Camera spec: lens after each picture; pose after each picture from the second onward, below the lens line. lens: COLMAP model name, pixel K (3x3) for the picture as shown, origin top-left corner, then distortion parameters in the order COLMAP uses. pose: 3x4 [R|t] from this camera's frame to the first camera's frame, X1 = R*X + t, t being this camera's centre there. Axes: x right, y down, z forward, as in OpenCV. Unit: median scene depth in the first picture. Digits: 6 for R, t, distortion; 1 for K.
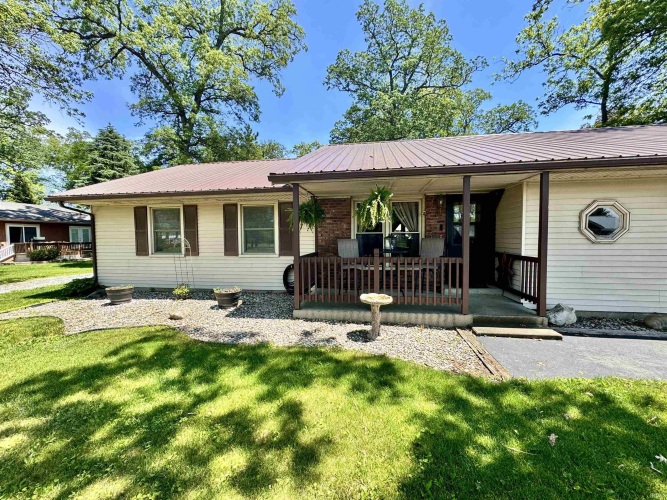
lens RADIAL K [[266.9, 0, 333.5], [0, 266.9, 250.0], [0, 0, 1]] dist [0.000807, -0.000140]
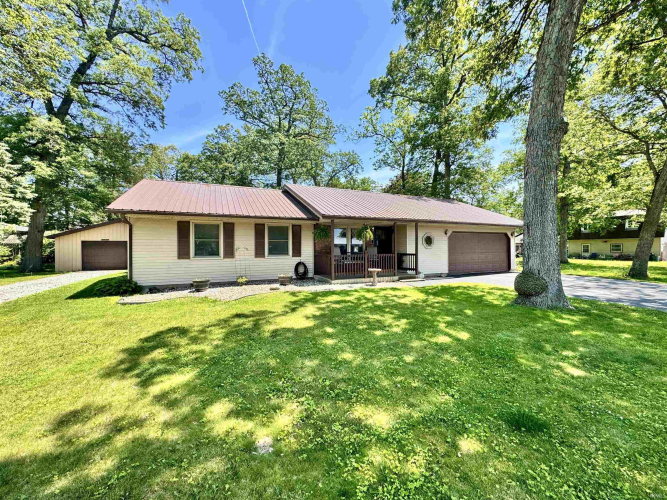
lens RADIAL K [[266.9, 0, 333.5], [0, 266.9, 250.0], [0, 0, 1]] dist [0.000807, -0.000140]
pose [[0.840112, 0.003045, 0.542404, -0.840482], [0.022540, 0.998925, -0.040519, 0.048460], [-0.541944, 0.046266, 0.839140, -0.498019]]
